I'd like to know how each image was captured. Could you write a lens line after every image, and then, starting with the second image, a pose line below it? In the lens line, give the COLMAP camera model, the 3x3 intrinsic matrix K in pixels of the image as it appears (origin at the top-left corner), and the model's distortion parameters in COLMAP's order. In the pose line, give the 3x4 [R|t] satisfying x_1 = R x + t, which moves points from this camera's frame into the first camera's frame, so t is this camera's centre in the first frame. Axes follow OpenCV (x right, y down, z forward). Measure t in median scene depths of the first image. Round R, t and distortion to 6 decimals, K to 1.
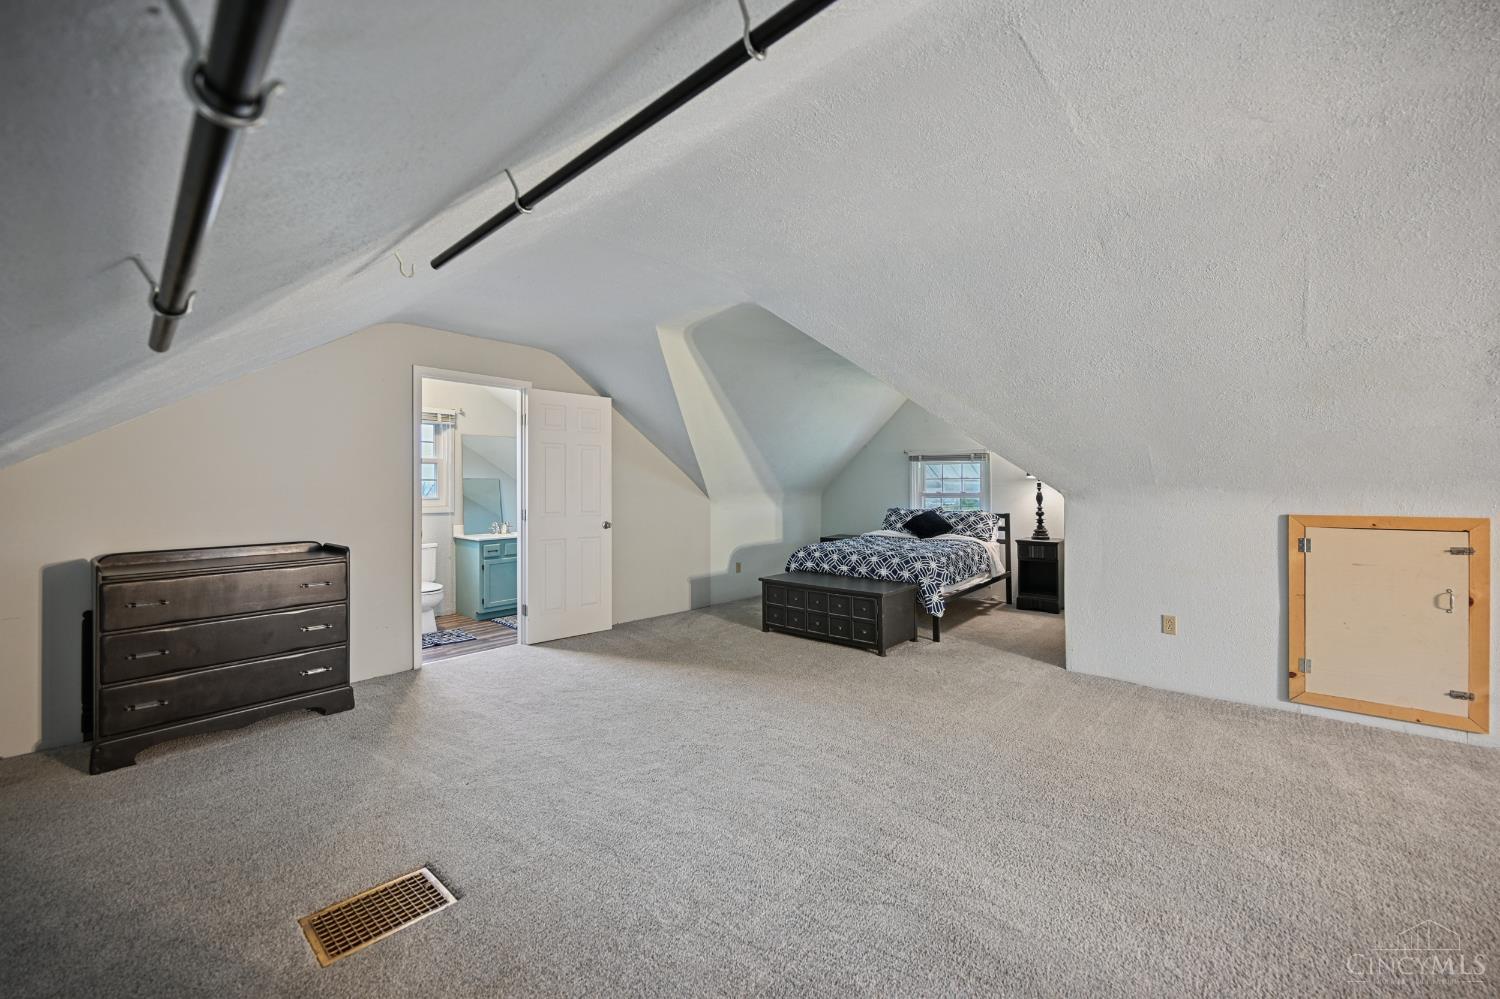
lens RADIAL K [[591.9, 0, 750.0], [0, 591.9, 486.0], [0, 0, 1]] dist [-0.000253, -0.000115]
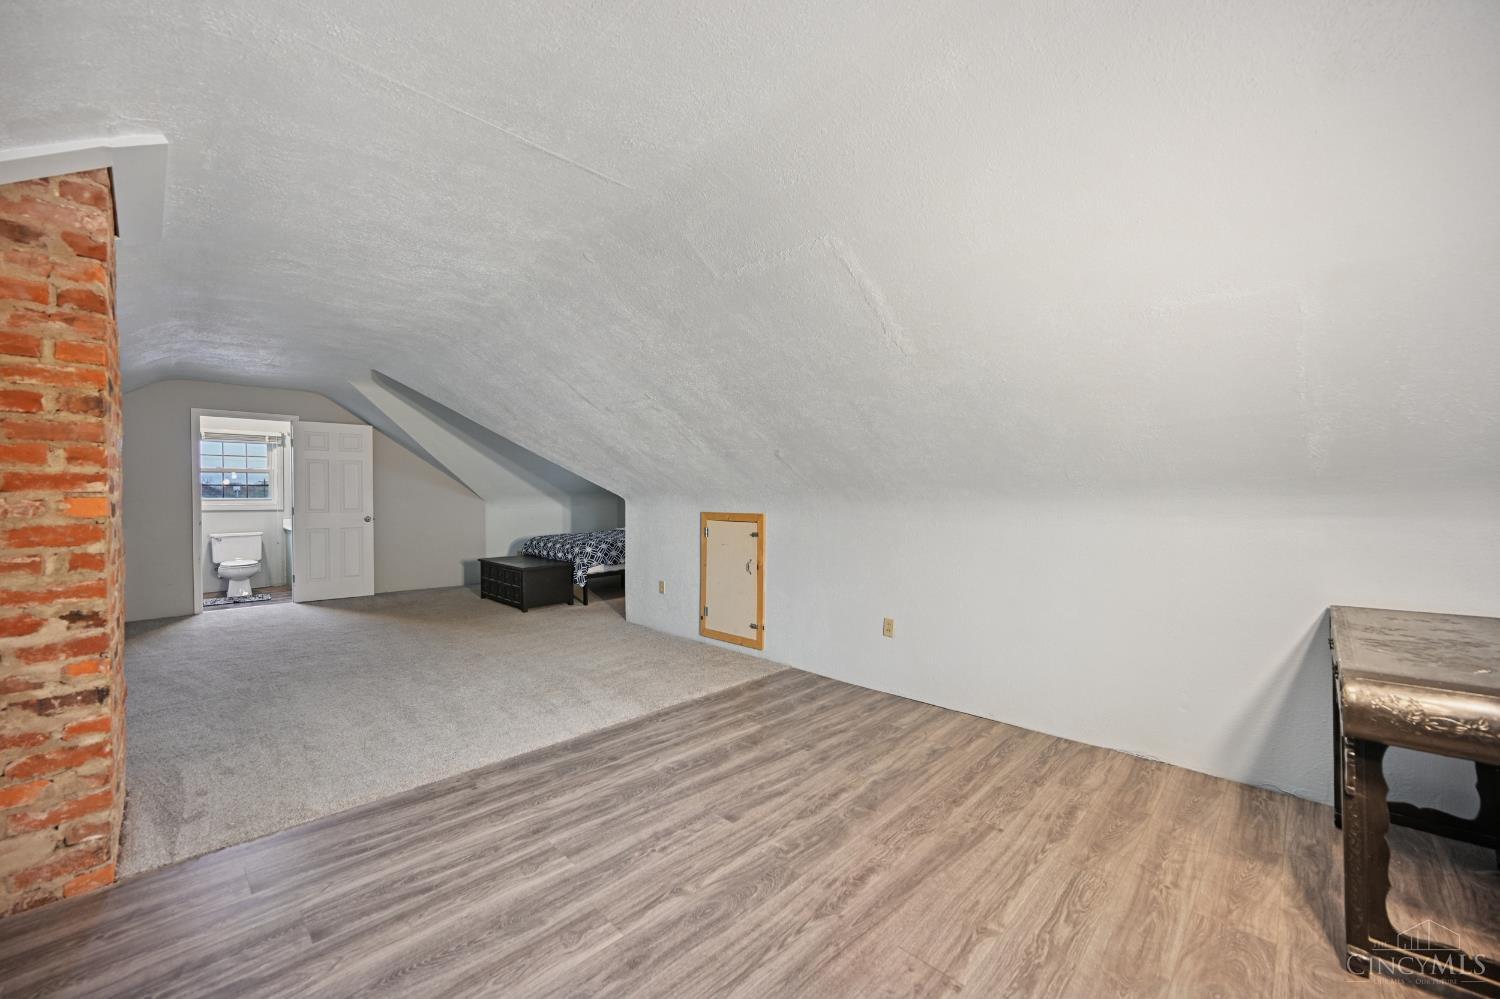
lens RADIAL K [[591.9, 0, 750.0], [0, 591.9, 486.0], [0, 0, 1]] dist [-0.000253, -0.000115]
pose [[0.999075, 0.003511, -0.042862, 0.759681], [-0.003717, 0.999982, -0.004721, -0.007685], [0.042844, 0.004876, 0.999070, -0.351888]]
